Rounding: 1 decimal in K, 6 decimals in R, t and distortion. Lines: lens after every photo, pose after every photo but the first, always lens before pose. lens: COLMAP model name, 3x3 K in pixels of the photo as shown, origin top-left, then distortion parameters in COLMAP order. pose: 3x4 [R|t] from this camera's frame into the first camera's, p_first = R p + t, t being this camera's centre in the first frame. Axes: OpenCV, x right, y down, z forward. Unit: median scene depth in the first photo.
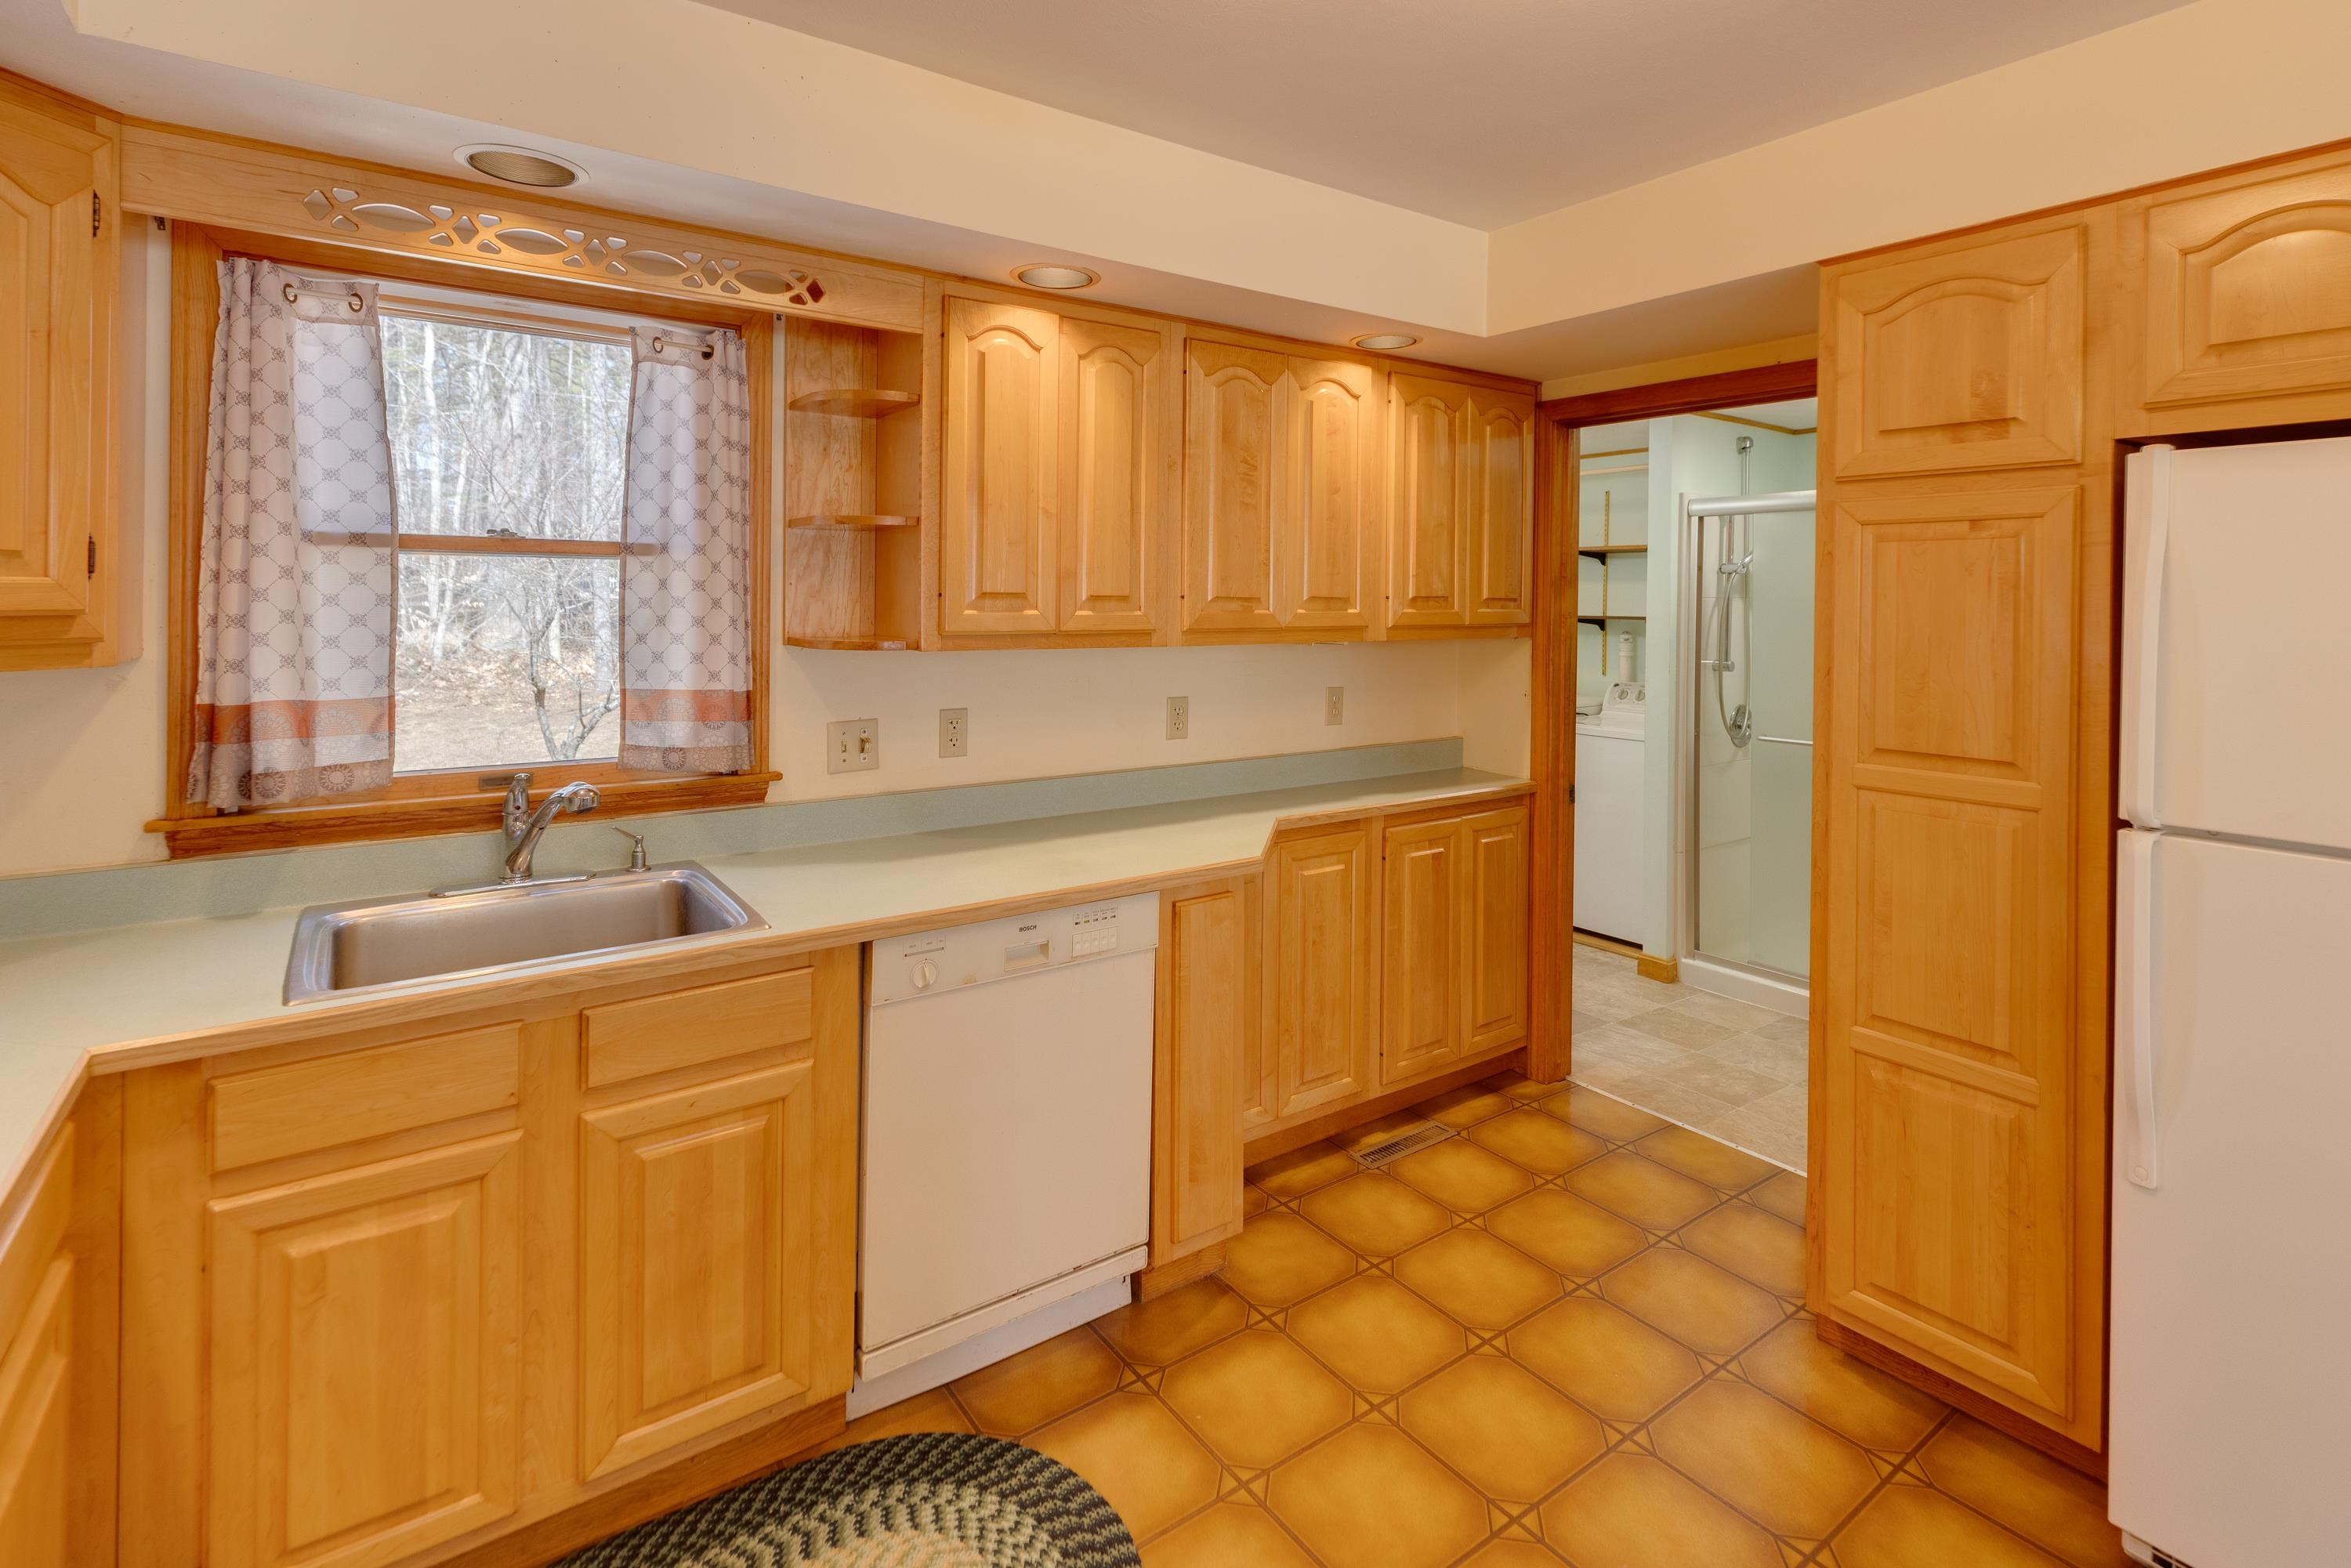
lens RADIAL K [[1122.8, 0, 1159.1], [0, 1122.8, 597.5], [0, 0, 1]] dist [0.003037, 0.000485]
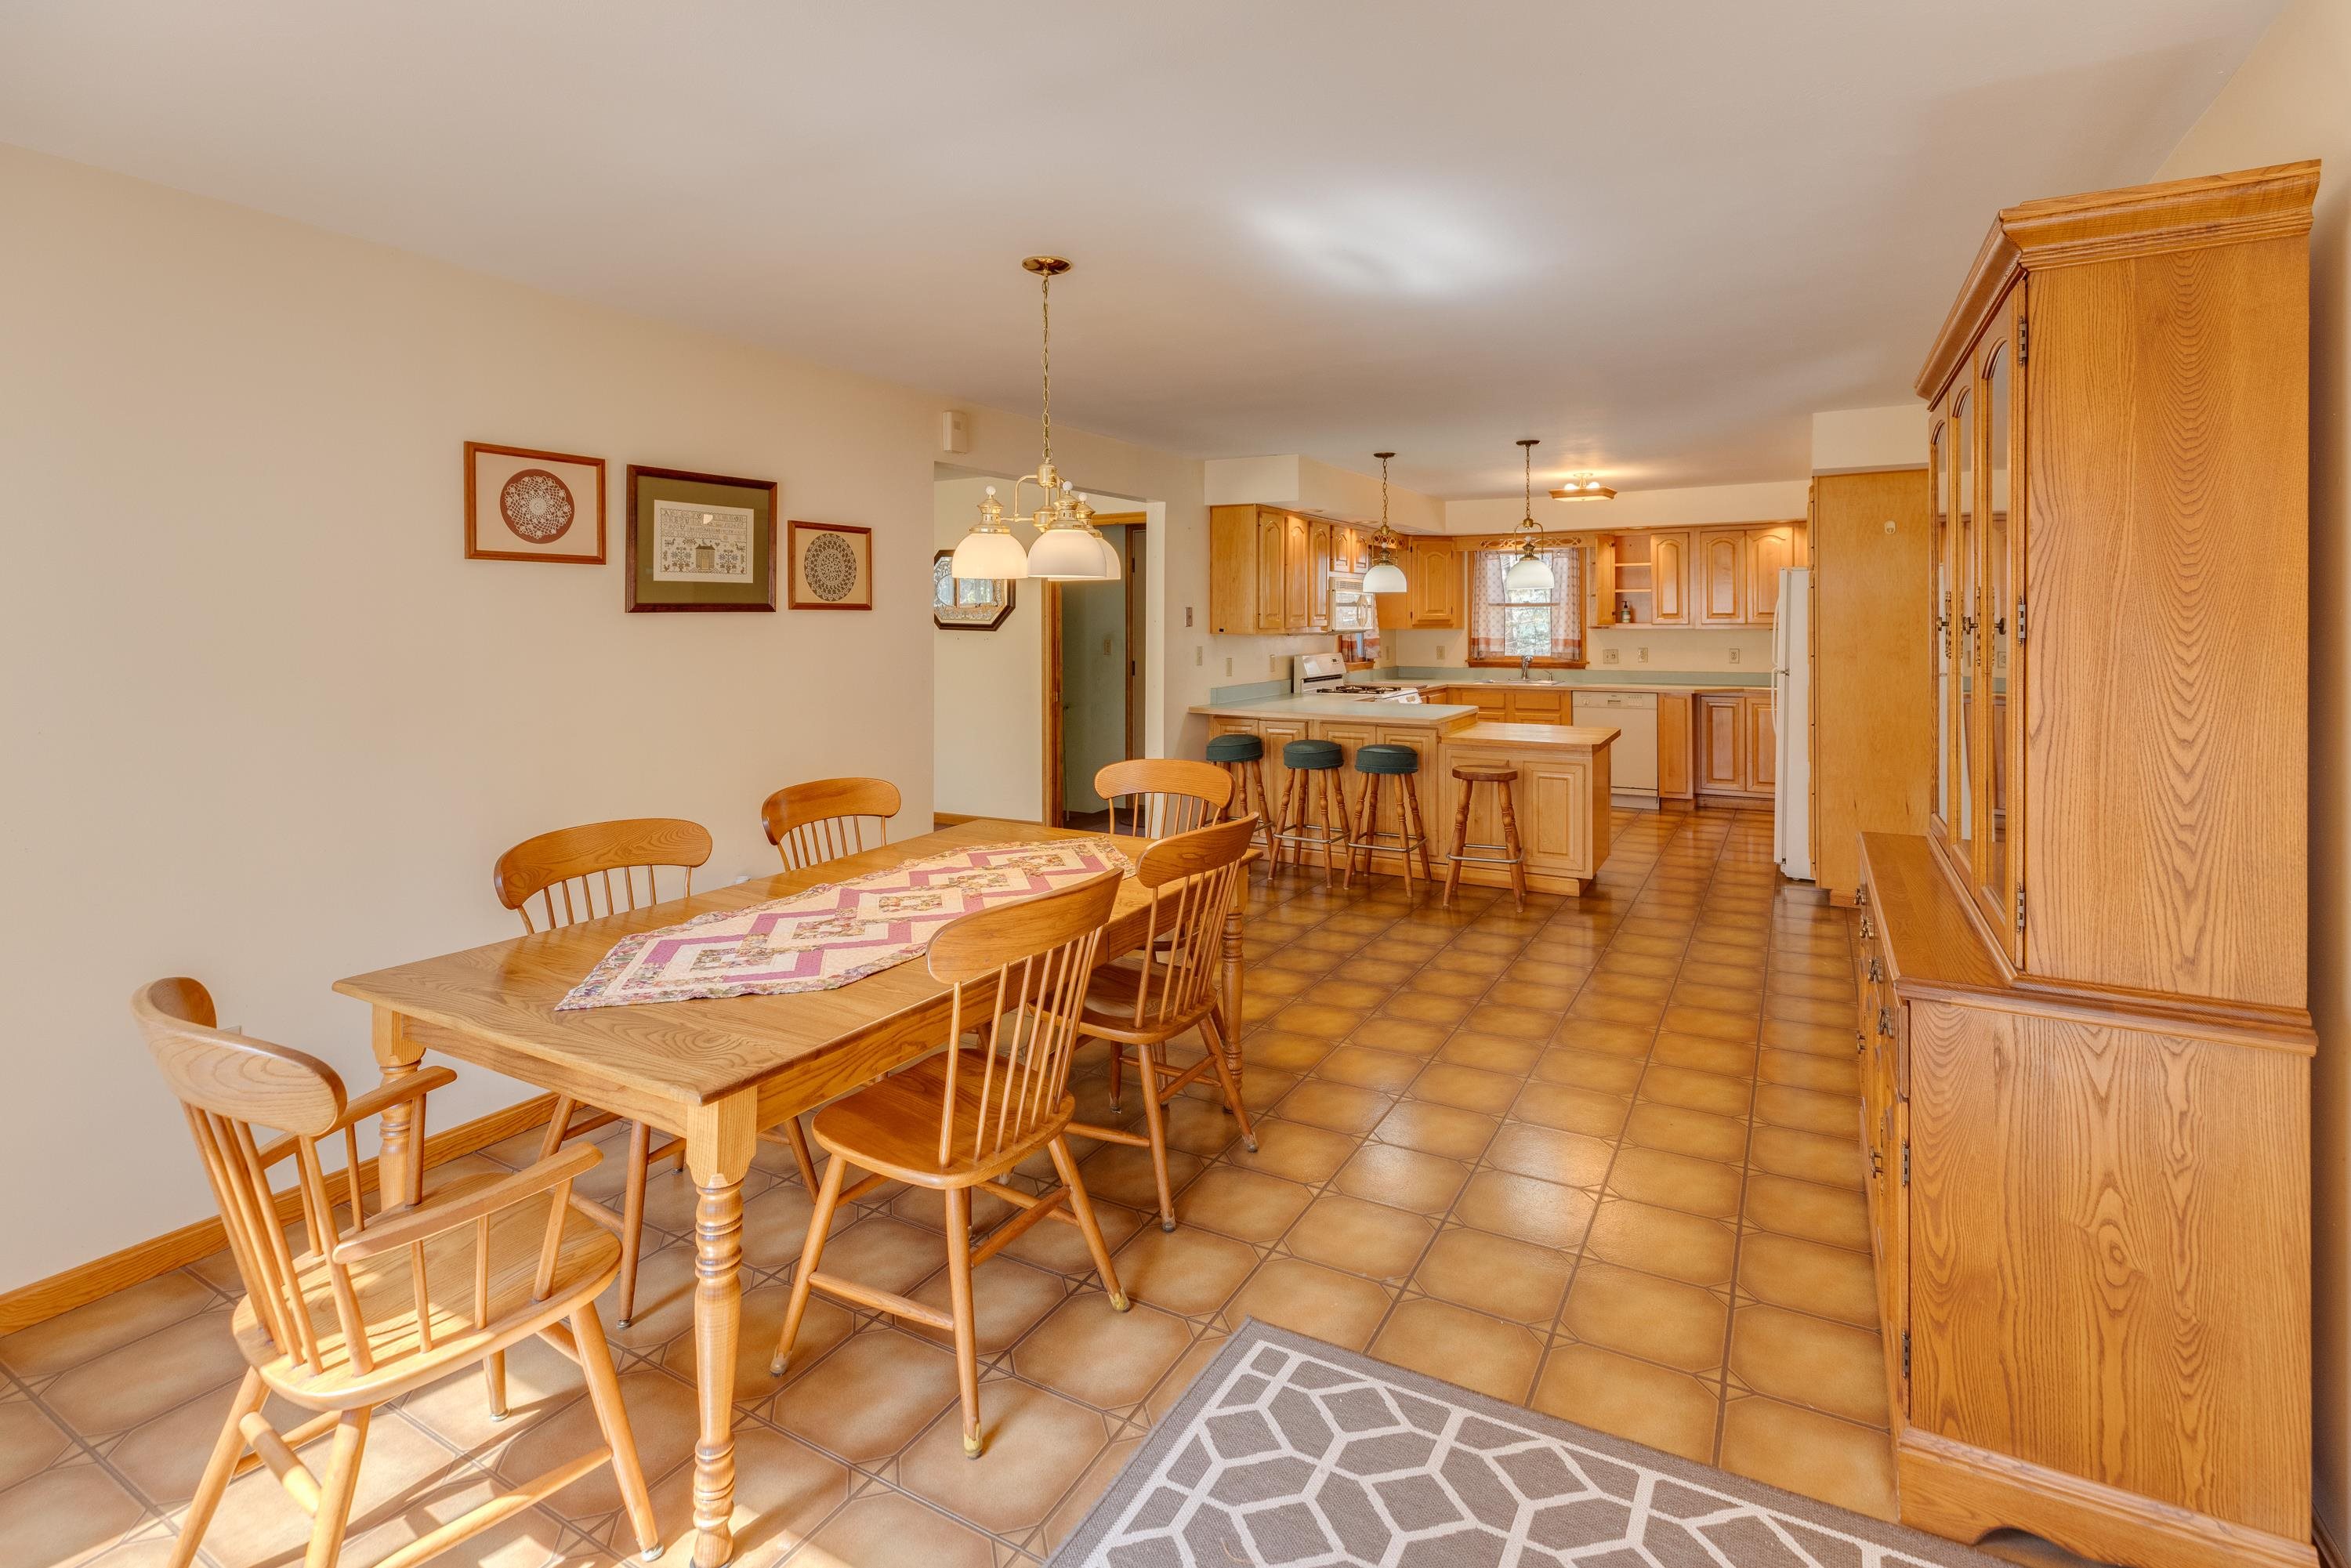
lens RADIAL K [[1112.2, 0, 1193.9], [0, 1112.2, 628.2], [0, 0, 1]] dist [0.003677, 0.000503]
pose [[0.431344, -0.003875, -0.902179, 2.616489], [0.011328, 0.999935, 0.001121, 0.025166], [0.902116, -0.010704, 0.431360, -1.924491]]
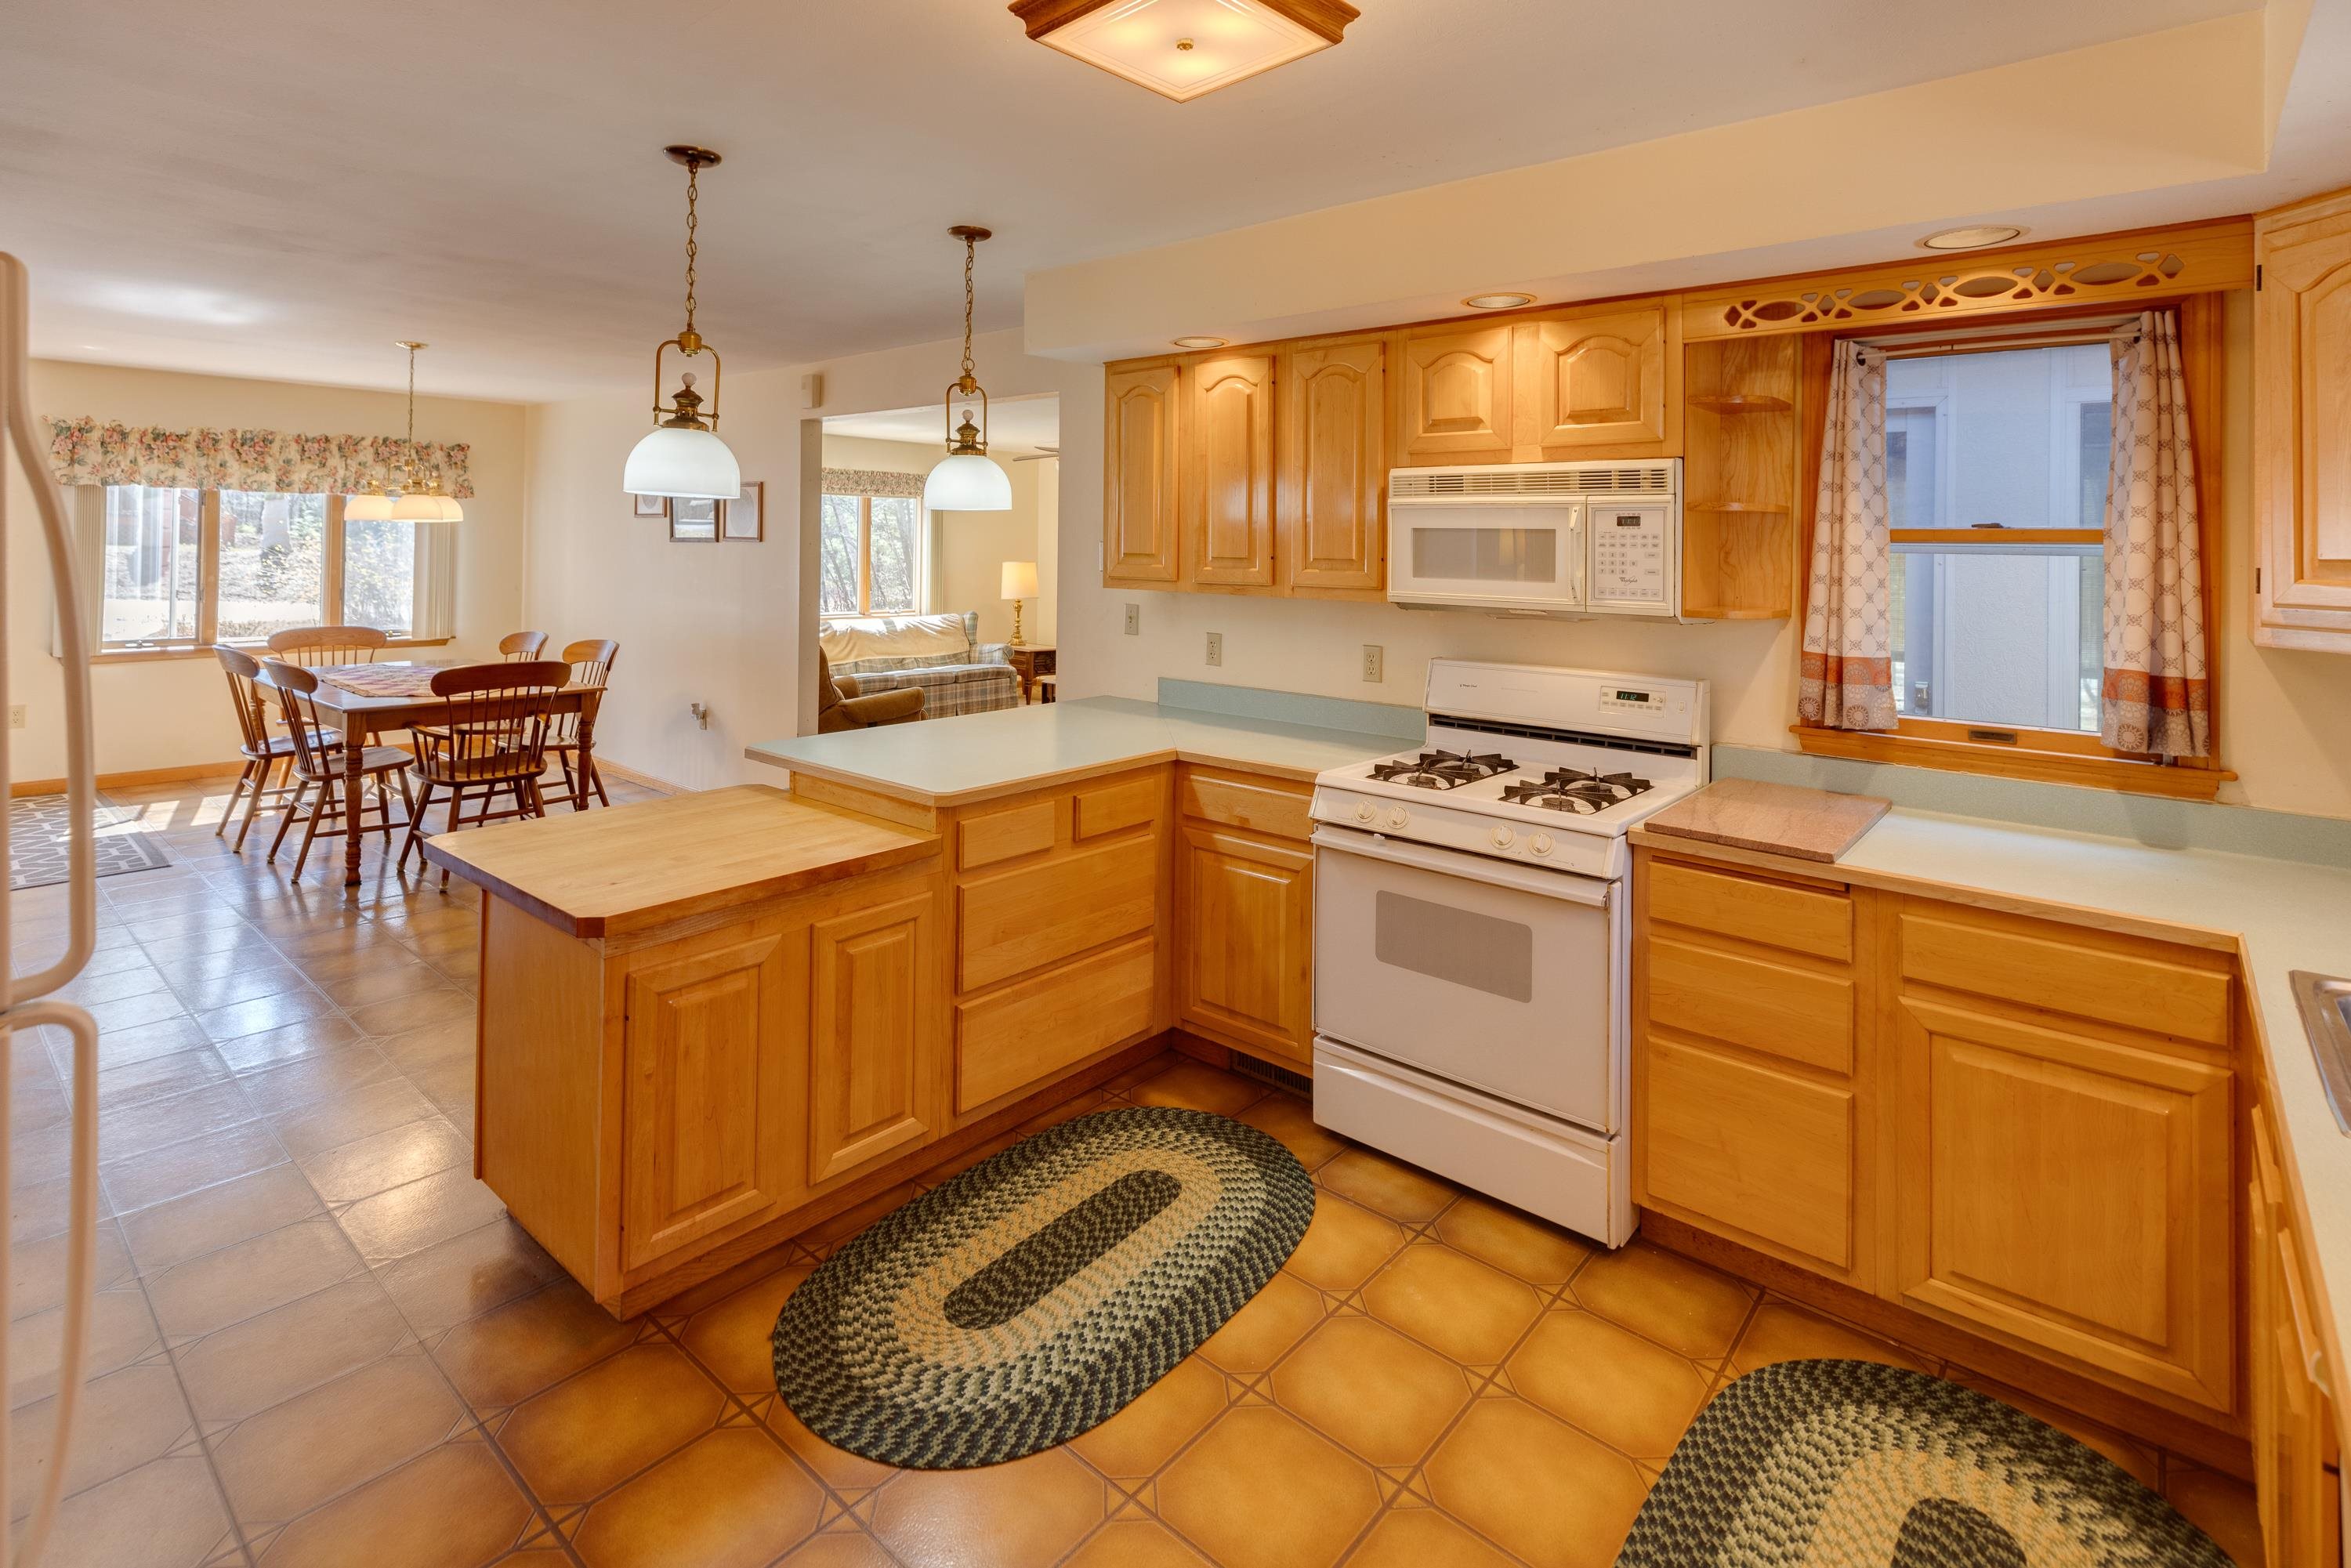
lens RADIAL K [[1112.2, 0, 1134.4], [0, 1112.2, 539.7], [0, 0, 1]] dist [0.003677, 0.000503]
pose [[-0.975535, -0.025292, -0.218385, 0.375528], [-0.023815, 0.999672, -0.009396, -0.013073], [0.218551, -0.003965, -0.975817, 1.159335]]
